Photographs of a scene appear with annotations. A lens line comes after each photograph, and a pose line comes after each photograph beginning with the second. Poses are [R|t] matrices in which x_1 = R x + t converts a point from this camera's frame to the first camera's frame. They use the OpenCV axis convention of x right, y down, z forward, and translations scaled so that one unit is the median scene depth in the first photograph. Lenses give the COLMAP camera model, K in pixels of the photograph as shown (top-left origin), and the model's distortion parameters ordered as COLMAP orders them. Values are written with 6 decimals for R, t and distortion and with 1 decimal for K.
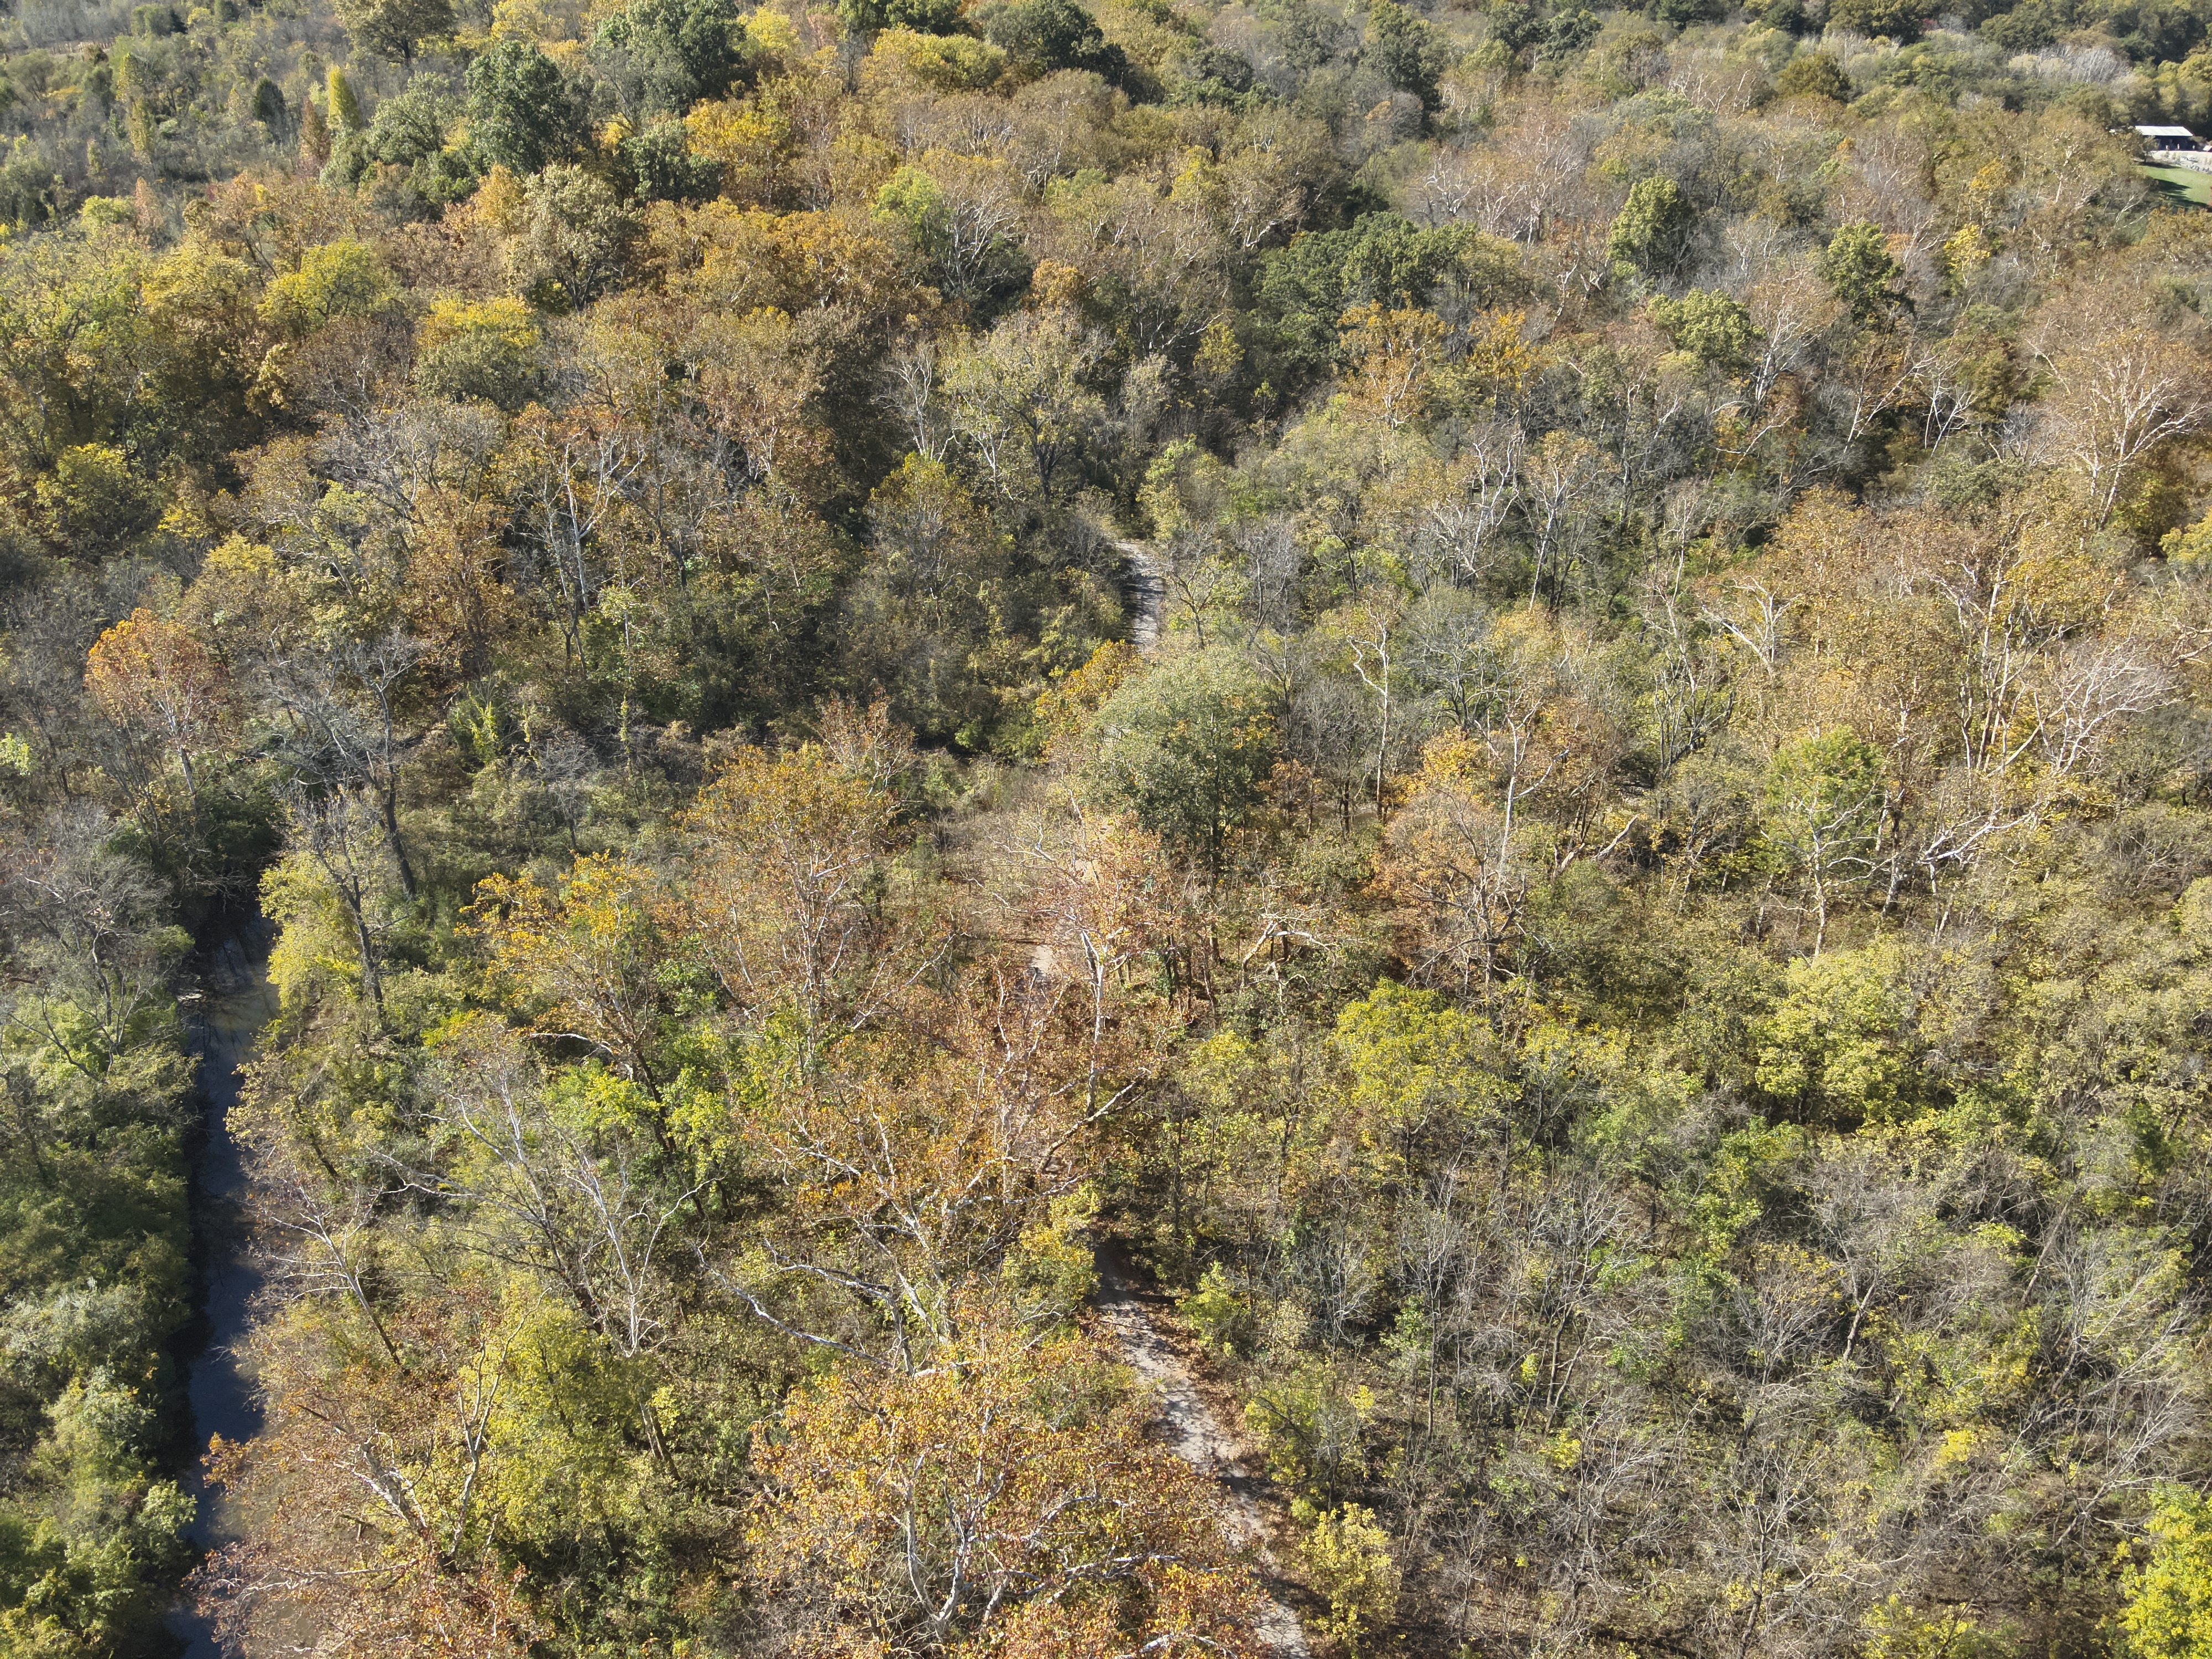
lens RADIAL K [[1608.3, 0, 1101.6], [0, 1608.3, 843.0], [0, 0, 1]] dist [0.093979, -0.189802]
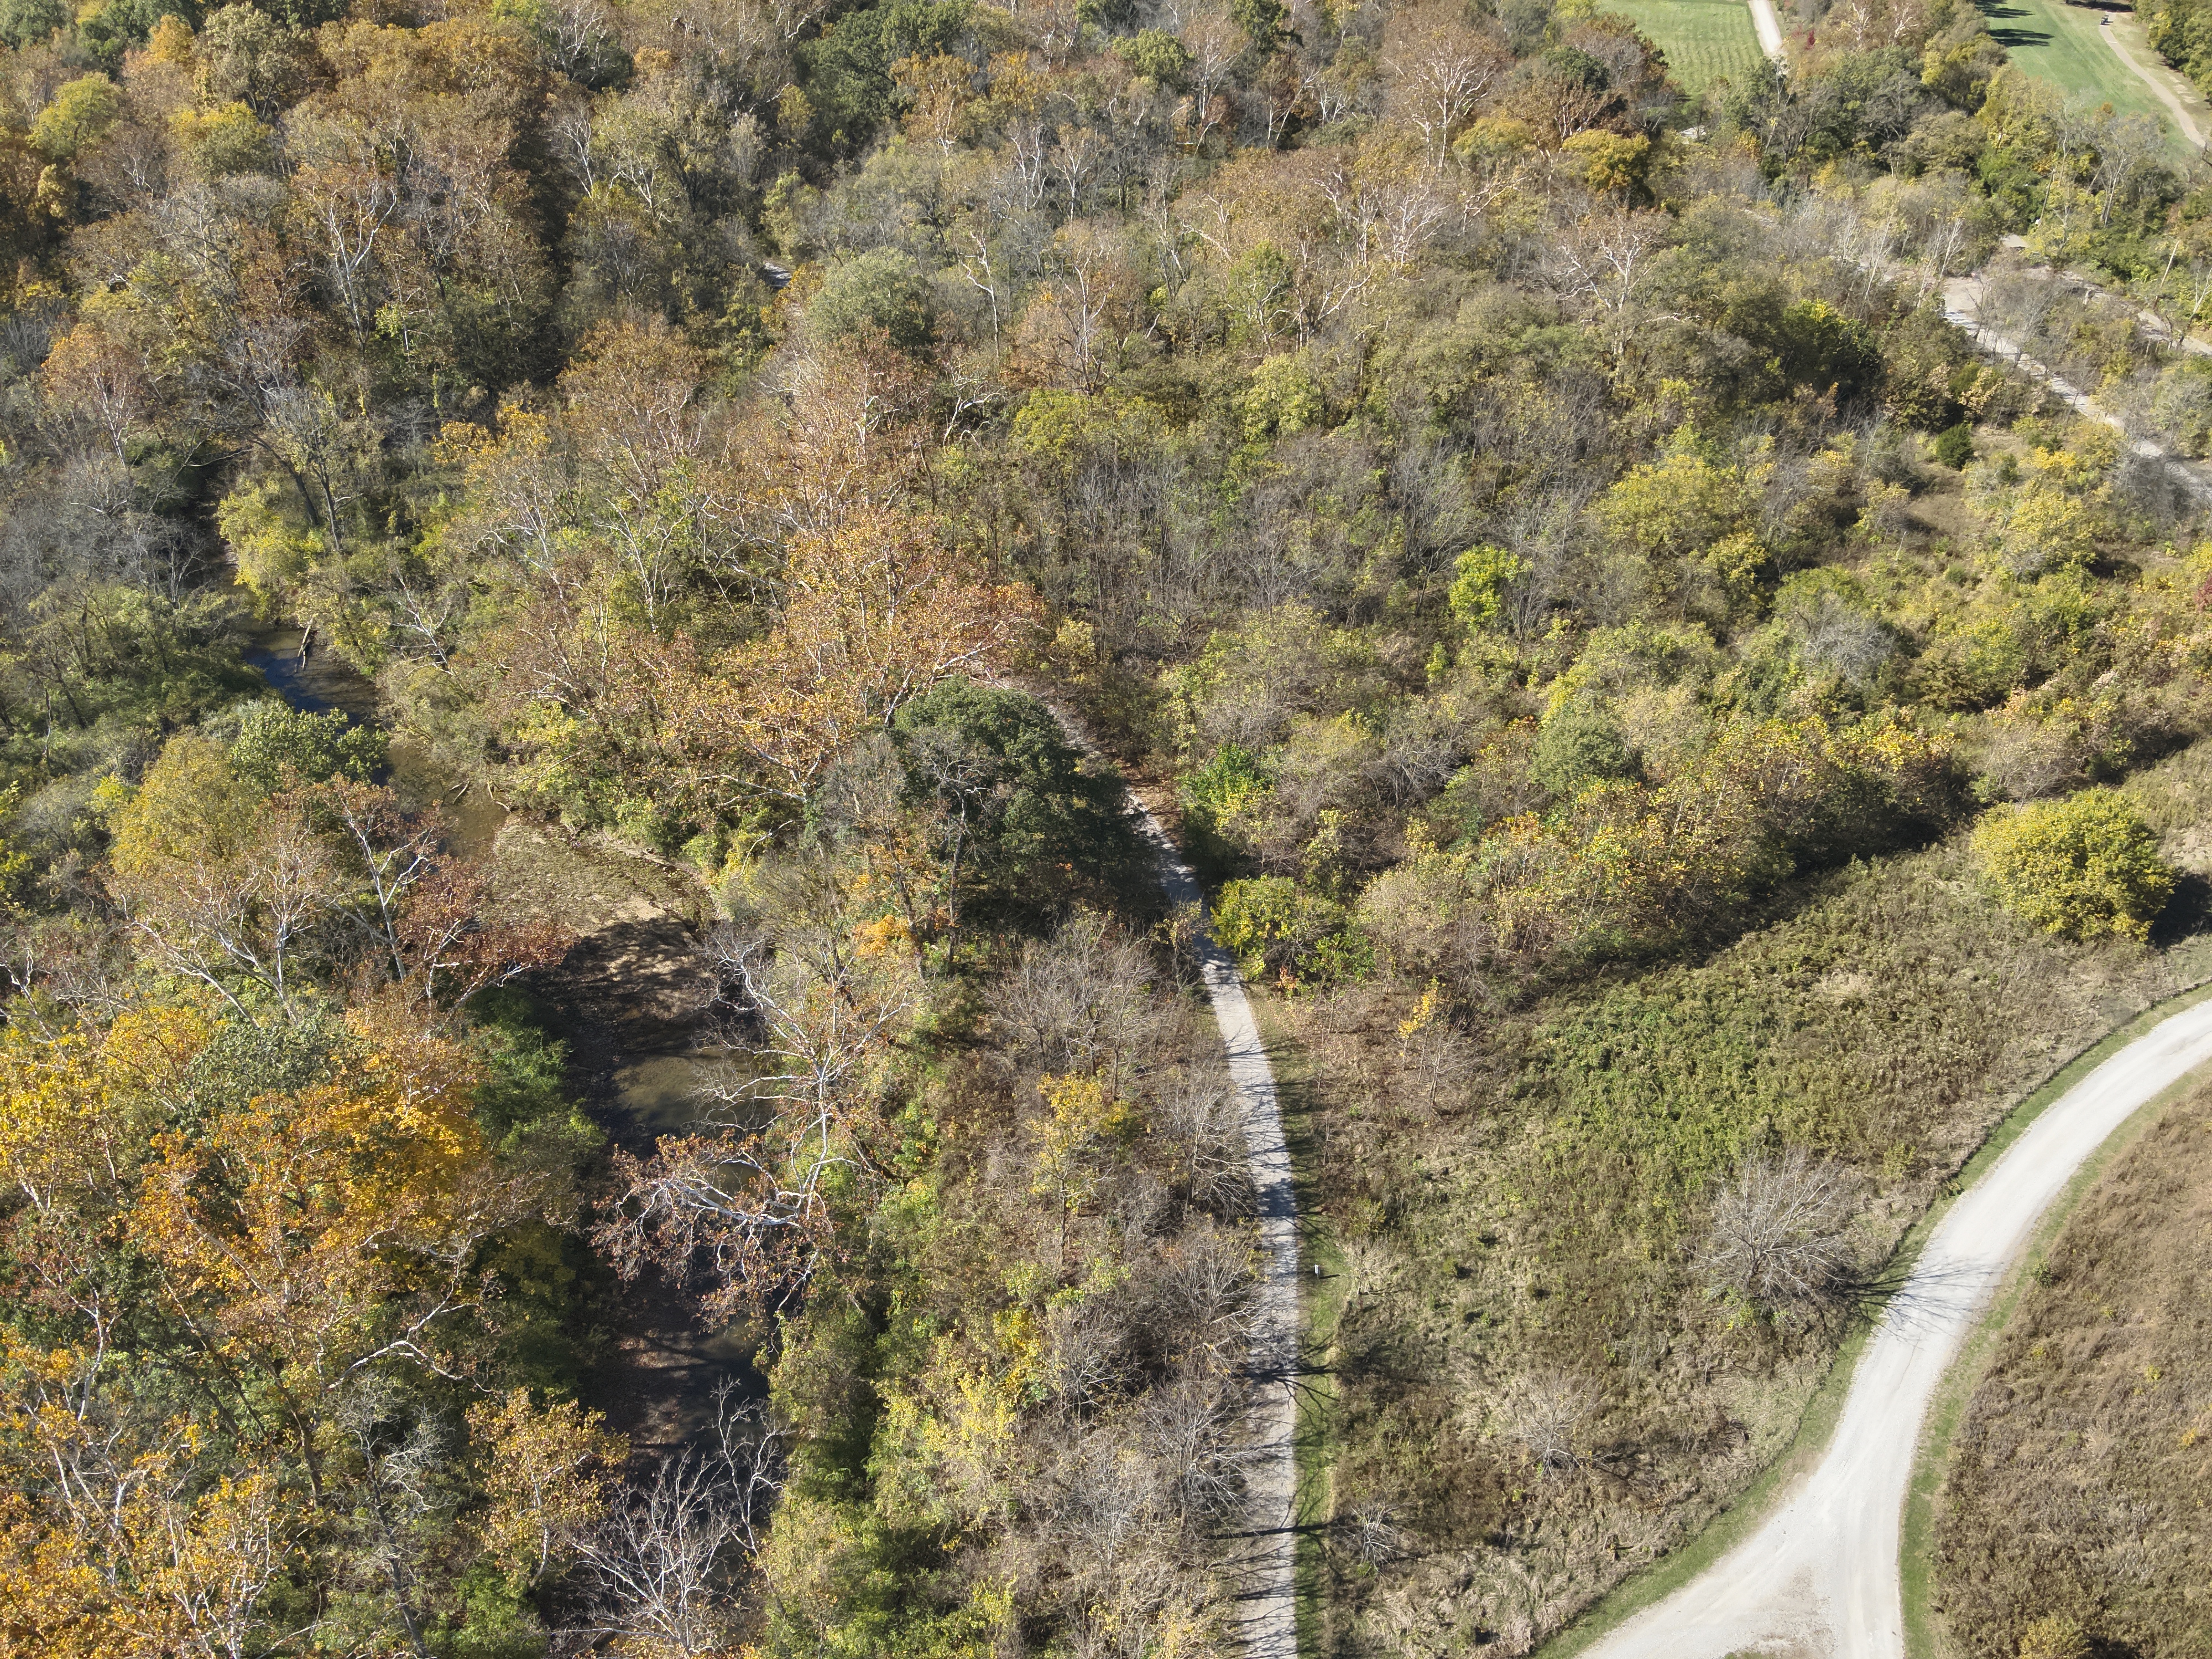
lens RADIAL K [[1608.3, 0, 1101.6], [0, 1608.3, 843.0], [0, 0, 1]] dist [0.093979, -0.189802]
pose [[0.951439, -0.190357, 0.241925, -0.100040], [0.172353, 0.980566, 0.093728, 0.152562], [-0.255065, -0.047480, 0.965758, -0.265459]]
